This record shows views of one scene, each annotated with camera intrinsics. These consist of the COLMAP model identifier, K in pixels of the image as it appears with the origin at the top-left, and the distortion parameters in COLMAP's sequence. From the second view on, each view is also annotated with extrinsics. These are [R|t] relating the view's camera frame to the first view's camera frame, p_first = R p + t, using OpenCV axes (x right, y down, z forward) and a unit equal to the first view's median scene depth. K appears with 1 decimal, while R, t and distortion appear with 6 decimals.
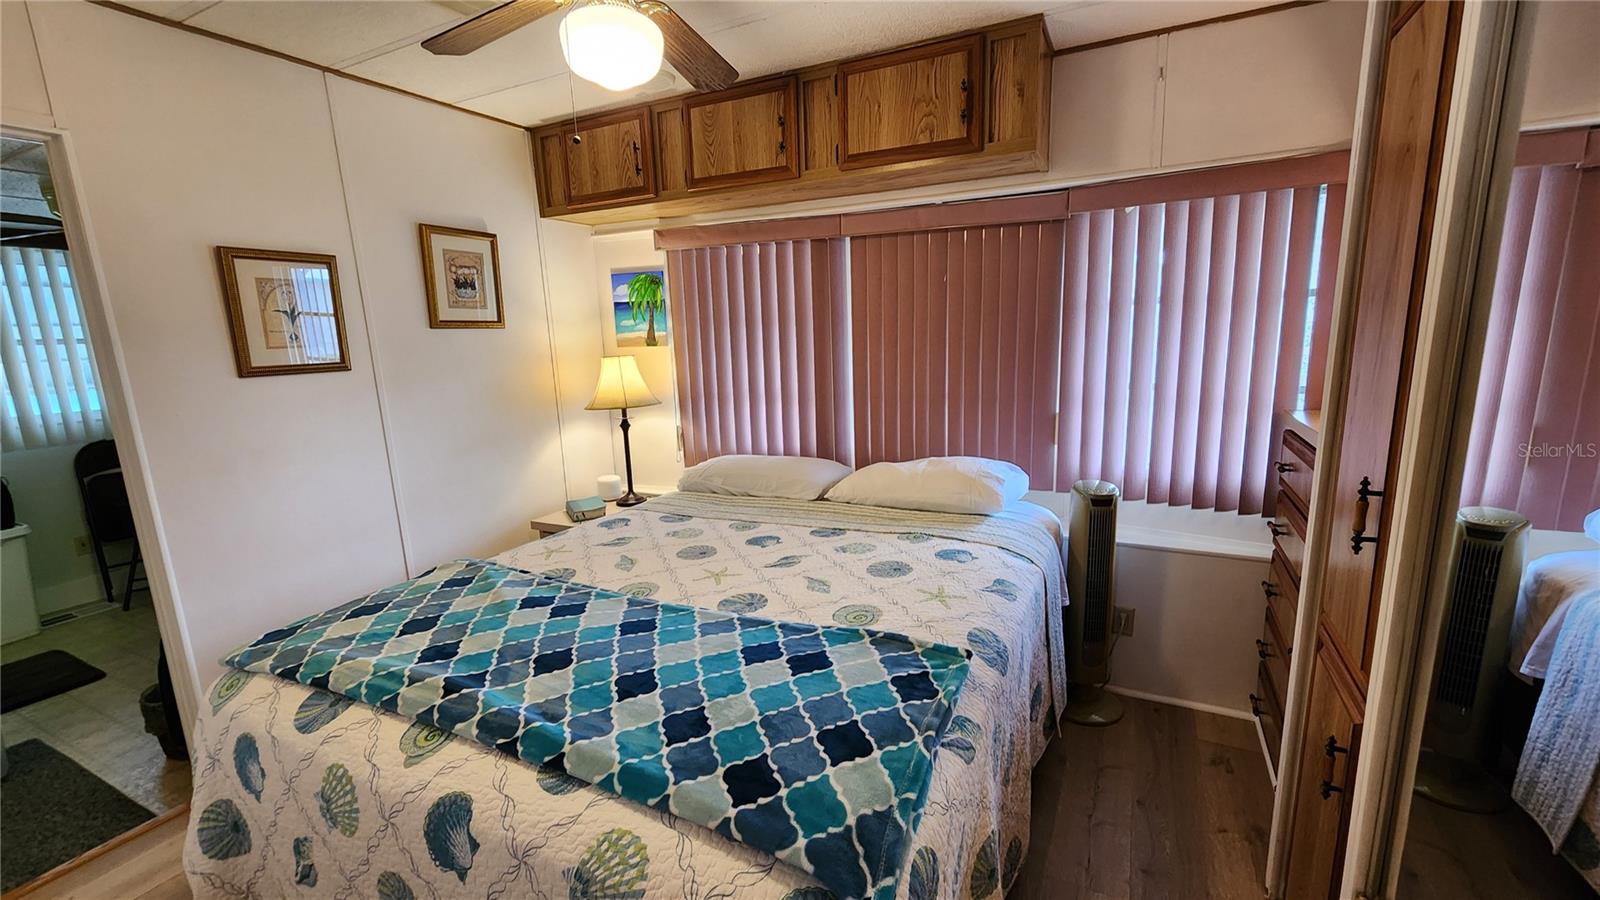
lens RADIAL K [[661.0, 0, 802.5], [0, 661.0, 457.6], [0, 0, 1]] dist [-0.003144, 0.000680]
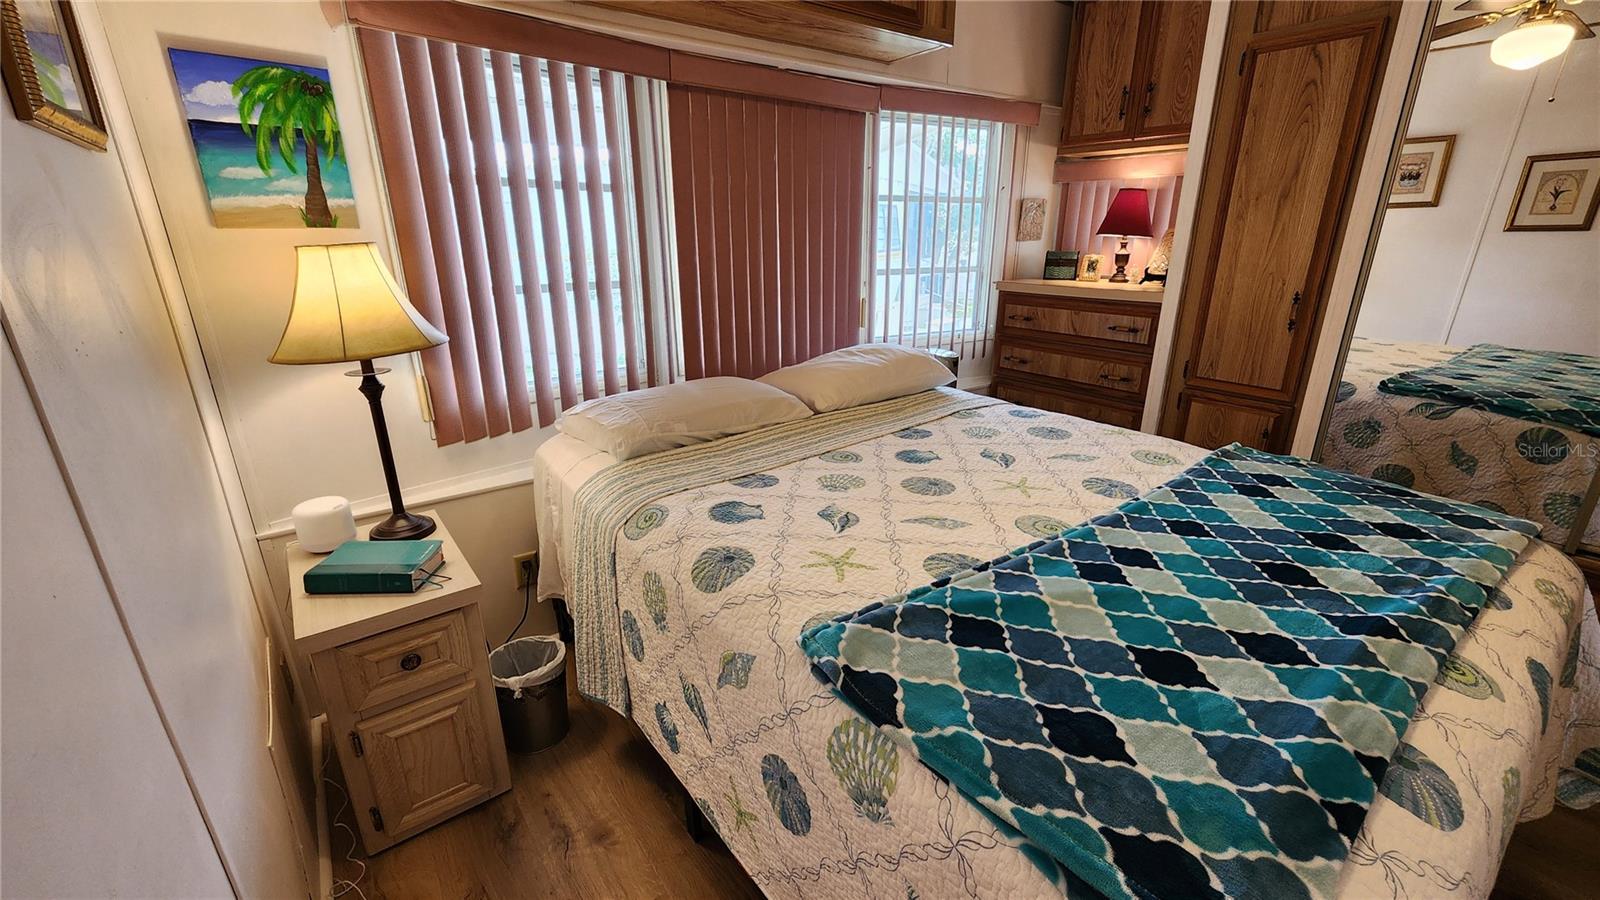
lens RADIAL K [[661.0, 0, 806.8], [0, 661.0, 453.9], [0, 0, 1]] dist [-0.003144, 0.000680]
pose [[0.440410, -0.259319, 0.859530, -0.789053], [0.160612, 0.964690, 0.208751, -0.072582], [-0.883314, 0.046115, 0.466509, 0.667013]]
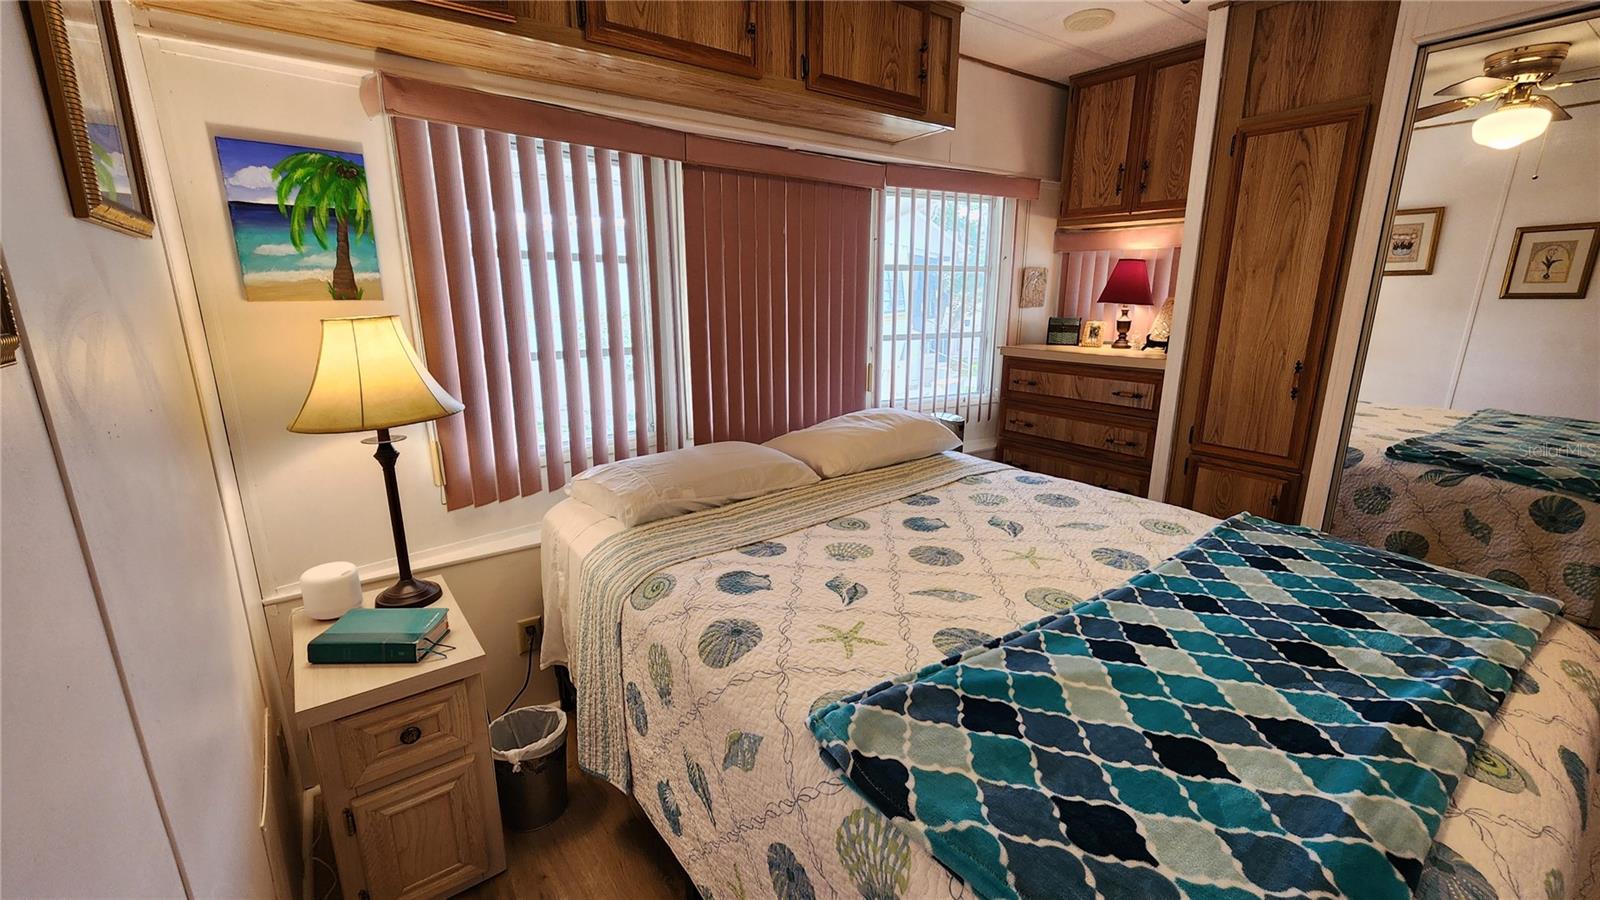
lens RADIAL K [[661.0, 0, 806.6], [0, 661.0, 452.6], [0, 0, 1]] dist [-0.003144, 0.000680]
pose [[0.449360, -0.183367, 0.874330, -0.790416], [0.157549, 0.979634, 0.124480, -0.087670], [-0.879349, 0.081814, 0.469097, 0.666333]]
